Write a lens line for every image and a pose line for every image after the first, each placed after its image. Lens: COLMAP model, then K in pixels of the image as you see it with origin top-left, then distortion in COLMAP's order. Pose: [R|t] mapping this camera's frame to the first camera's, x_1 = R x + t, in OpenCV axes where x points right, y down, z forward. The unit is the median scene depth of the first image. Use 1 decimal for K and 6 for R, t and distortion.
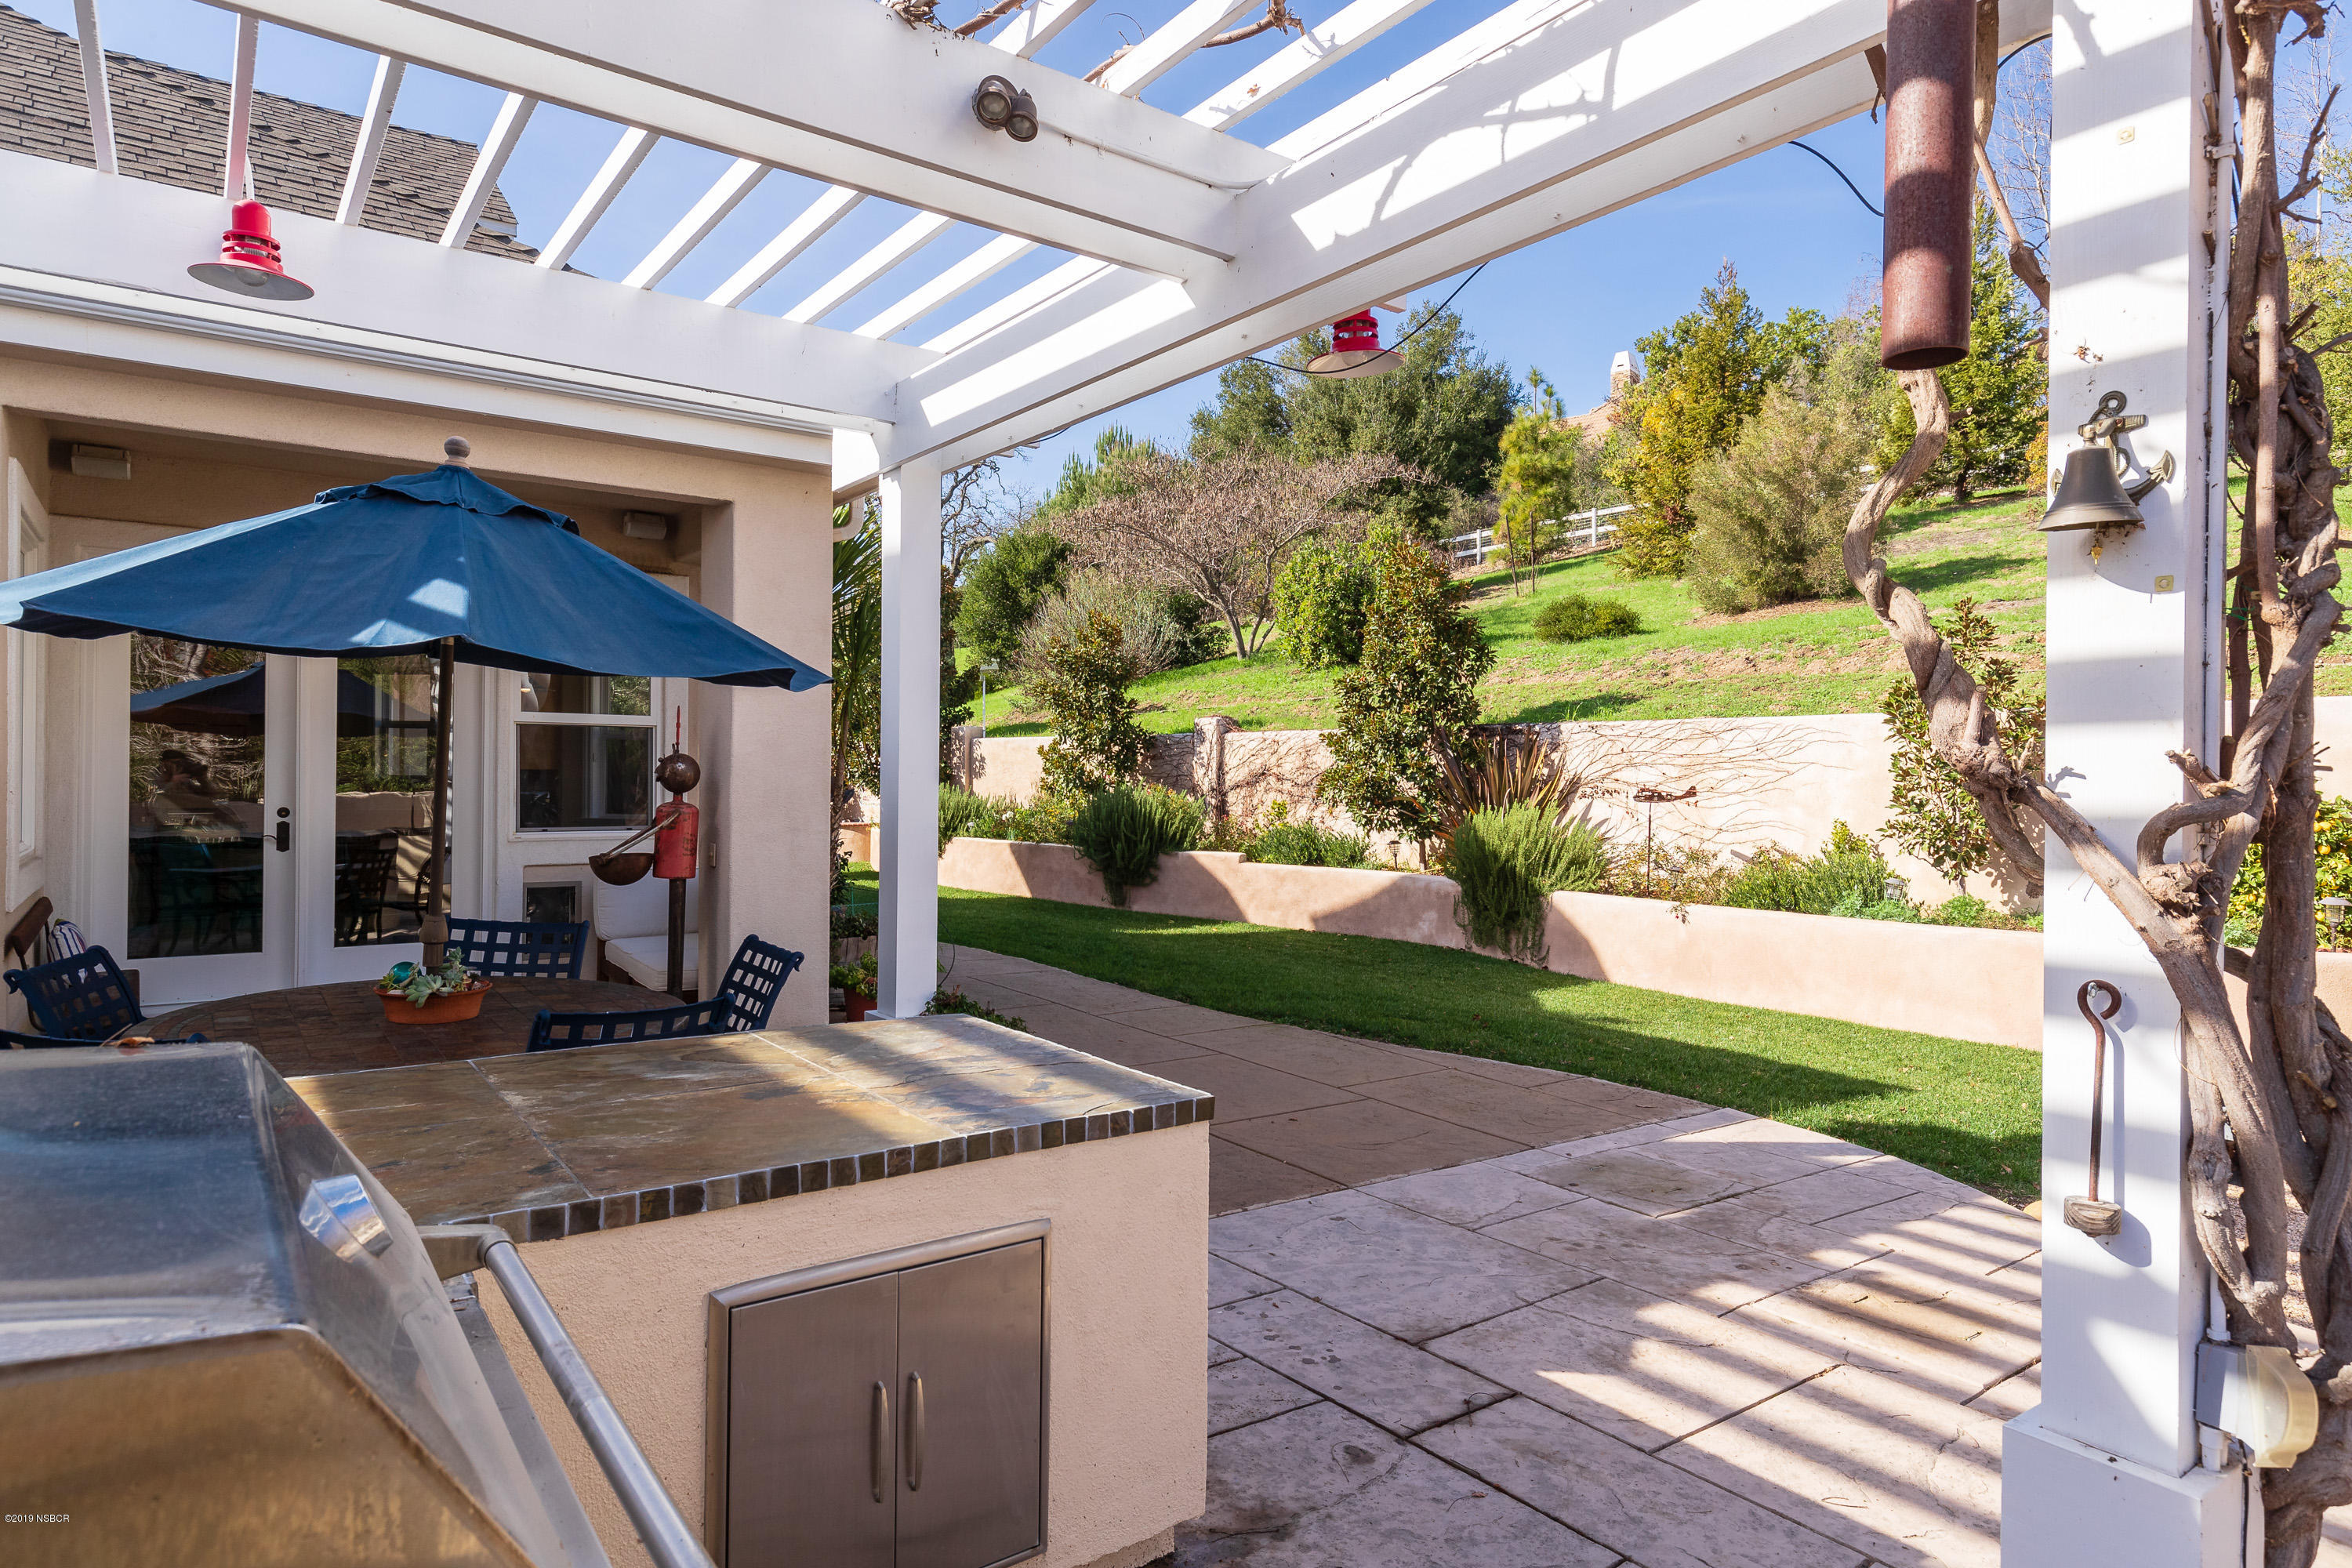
lens RADIAL K [[1350.5, 0, 1178.1], [0, 1350.5, 781.5], [0, 0, 1]] dist [0.002595, 0.000090]
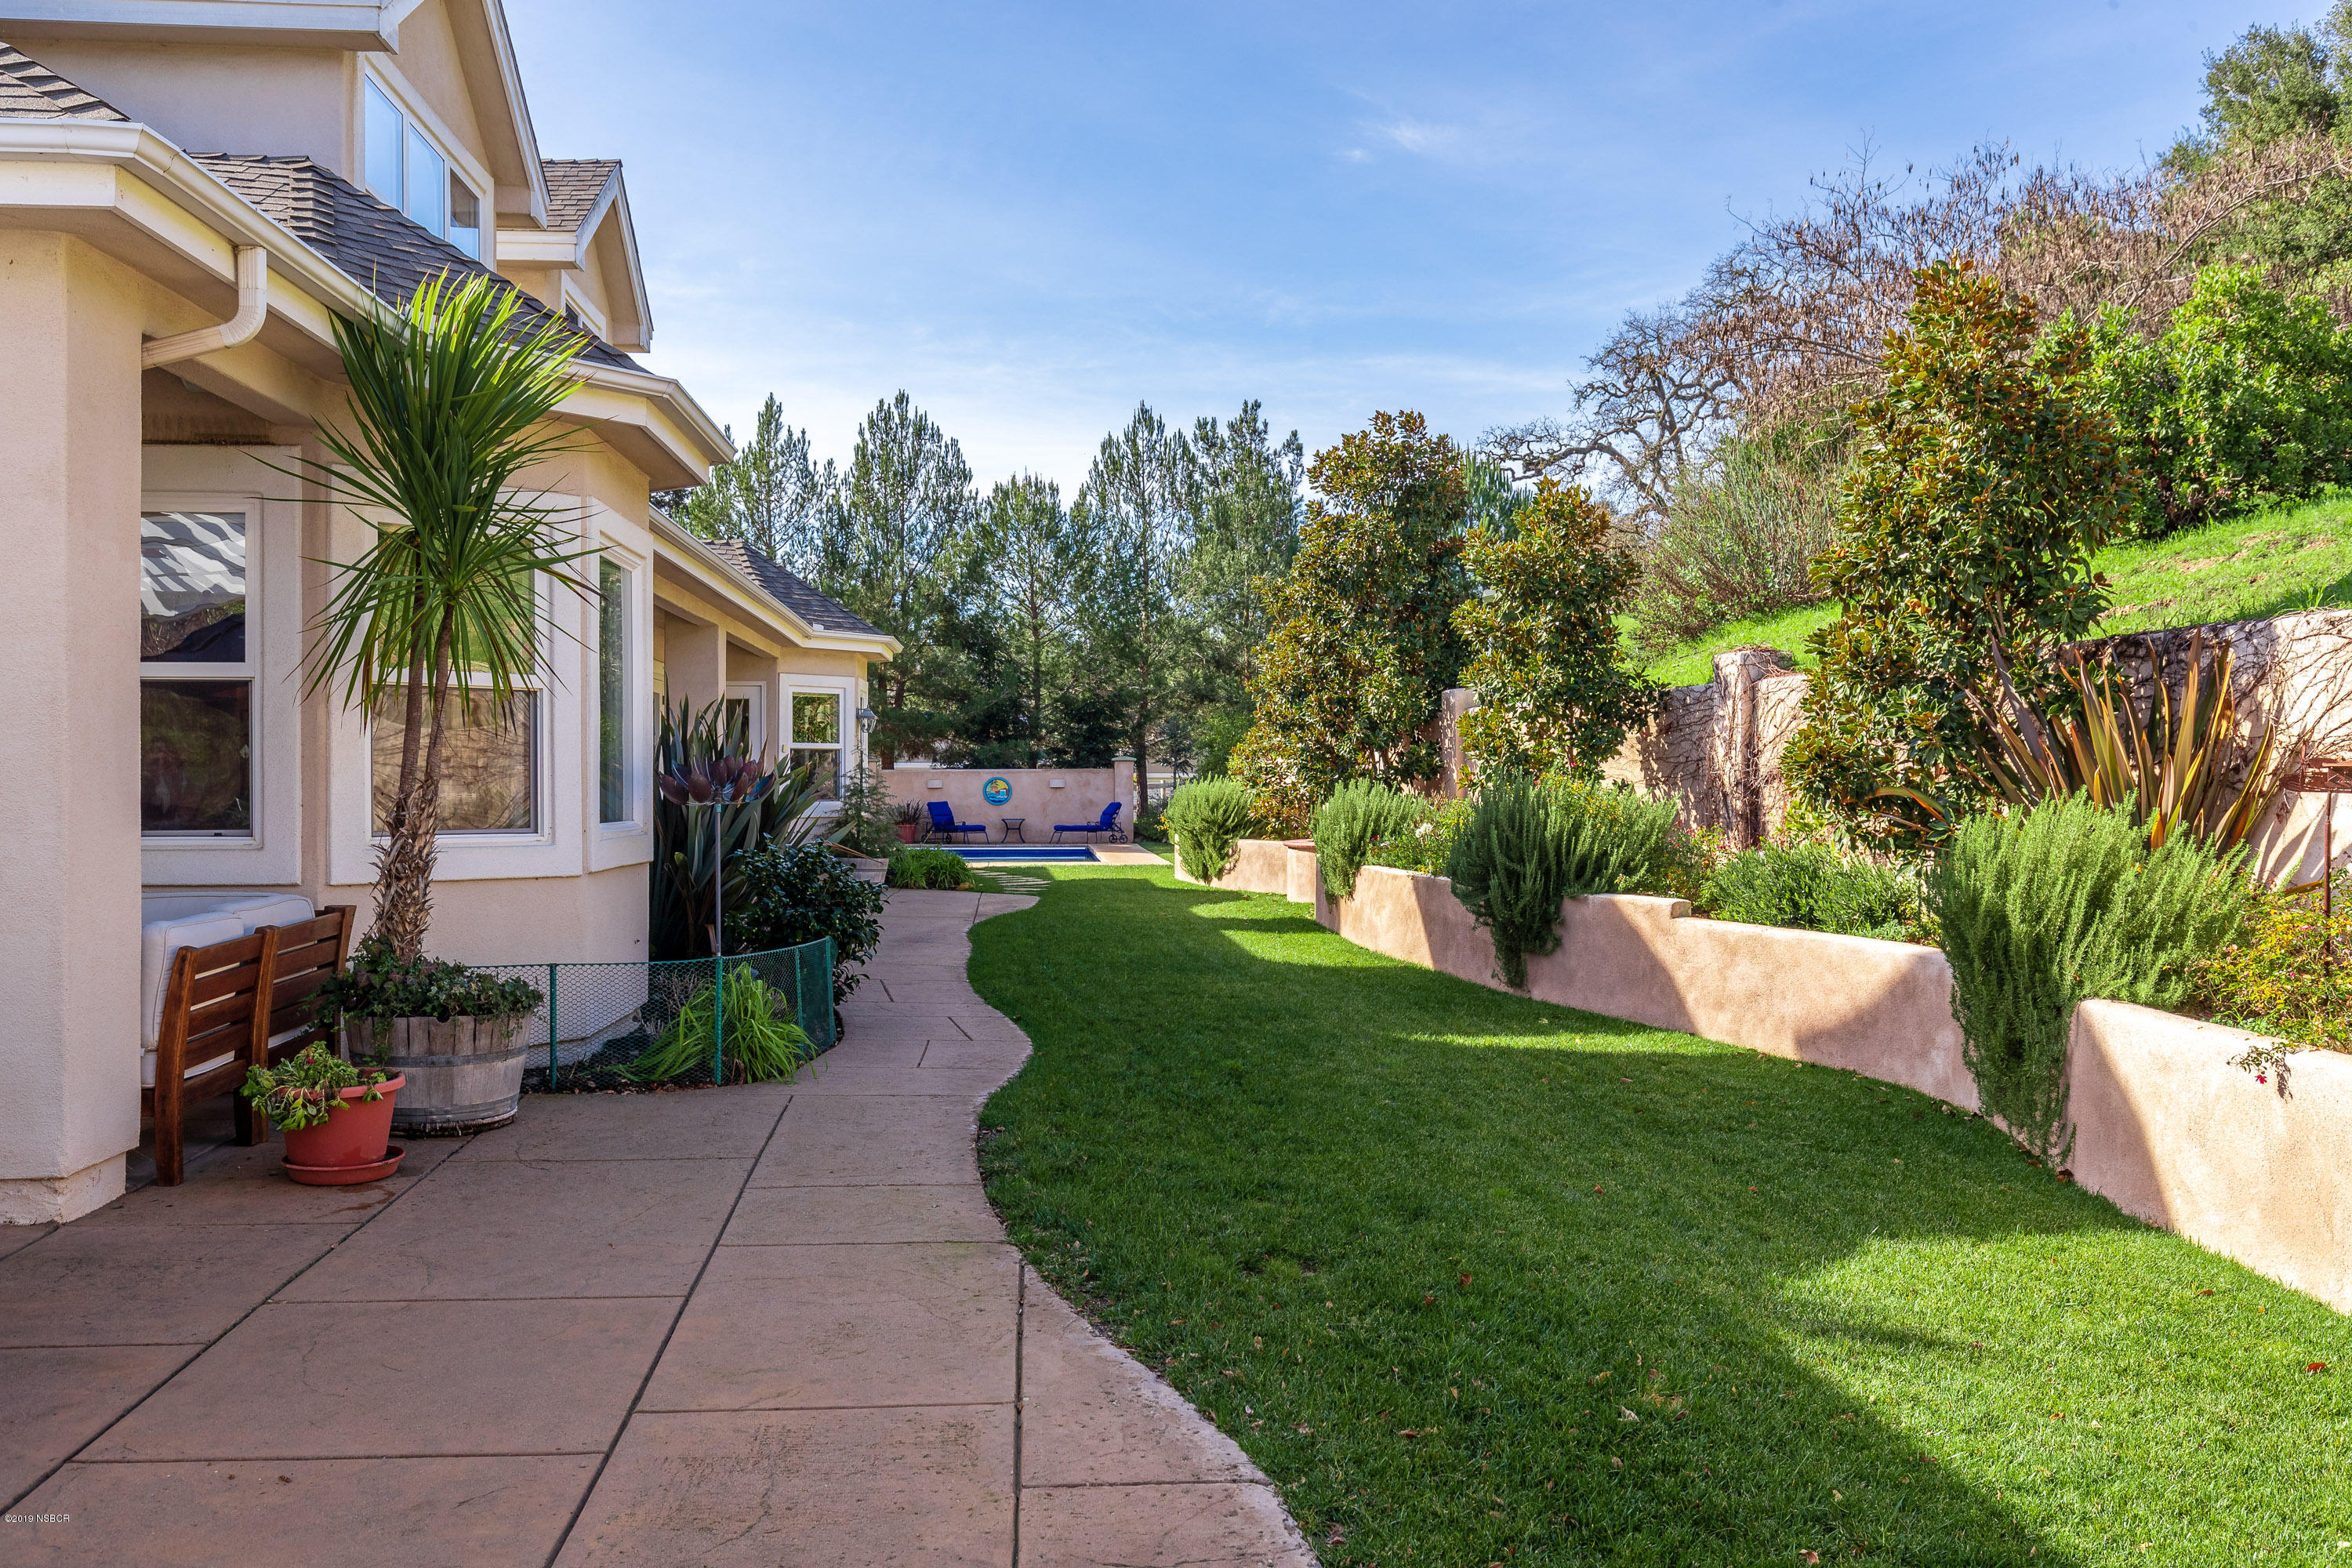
lens RADIAL K [[1925.8, 0, 1170.5], [0, 1925.8, 780.2], [0, 0, 1]] dist [0.011273, -0.001355]
pose [[0.857170, -0.009179, -0.514952, 0.258144], [0.005974, 0.999951, -0.007881, 0.010400], [0.514999, 0.003679, 0.857183, 0.238909]]
